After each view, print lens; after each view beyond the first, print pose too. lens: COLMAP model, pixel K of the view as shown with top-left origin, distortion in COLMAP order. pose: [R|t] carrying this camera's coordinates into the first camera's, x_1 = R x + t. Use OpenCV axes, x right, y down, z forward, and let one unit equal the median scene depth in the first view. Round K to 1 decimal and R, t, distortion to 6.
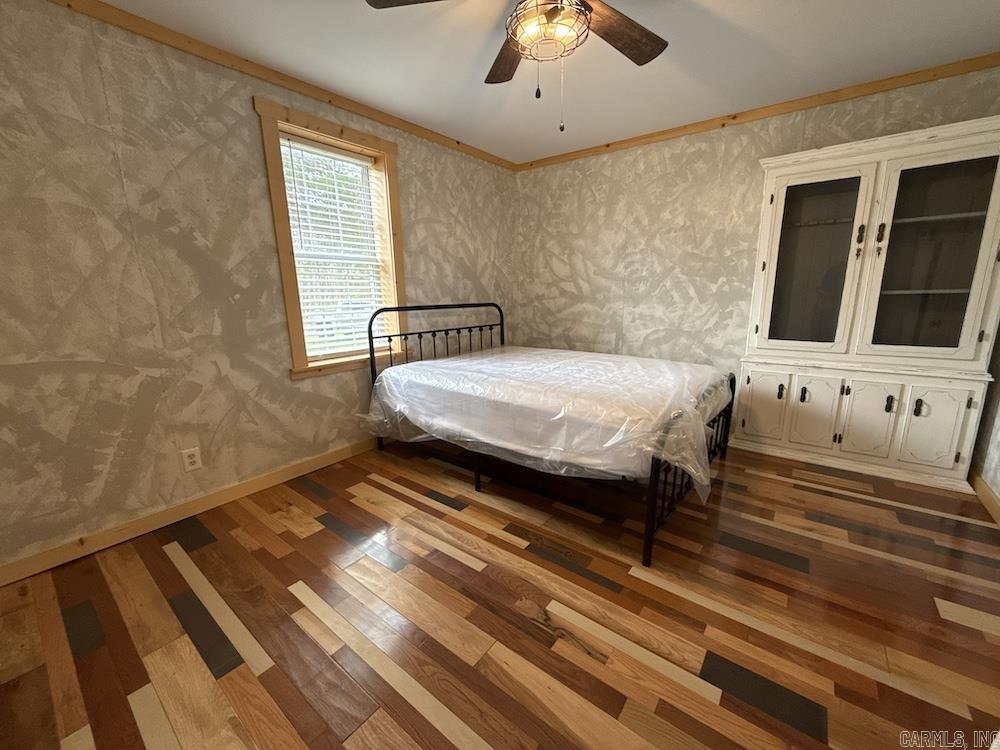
lens RADIAL K [[396.6, 0, 499.1], [0, 396.6, 376.0], [0, 0, 1]] dist [-0.001129, -0.000089]
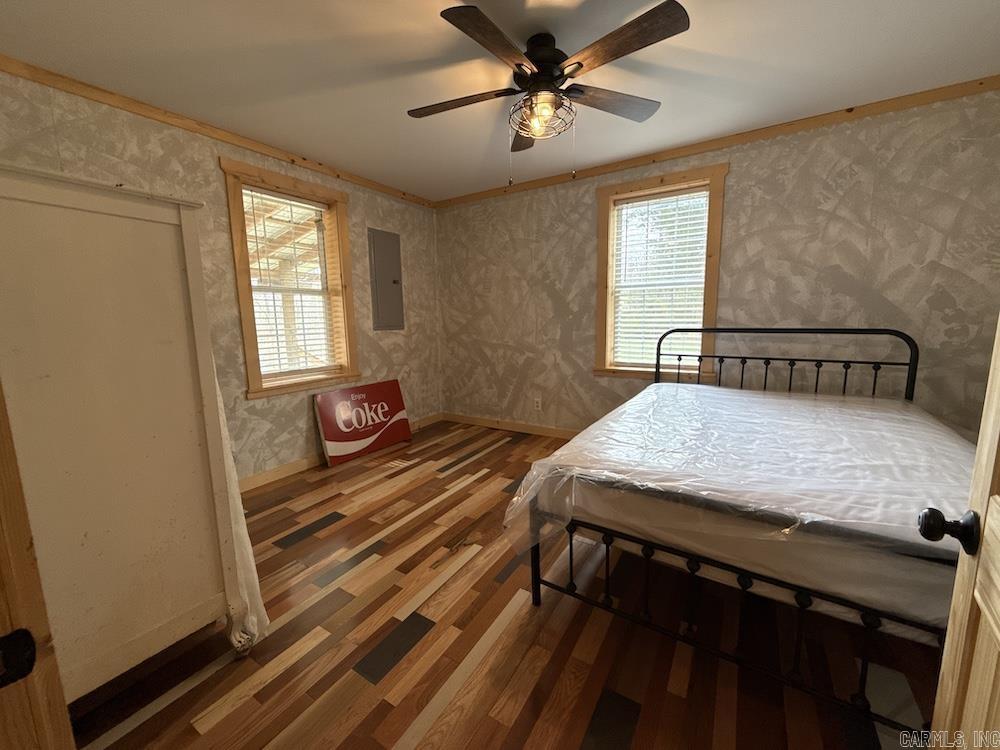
lens RADIAL K [[396.6, 0, 499.1], [0, 396.6, 376.0], [0, 0, 1]] dist [-0.001129, -0.000089]
pose [[0.102654, 0.167929, -0.980440, 0.934773], [-0.187041, 0.971324, 0.146784, -0.146159], [0.976974, 0.168314, 0.131120, 0.527431]]
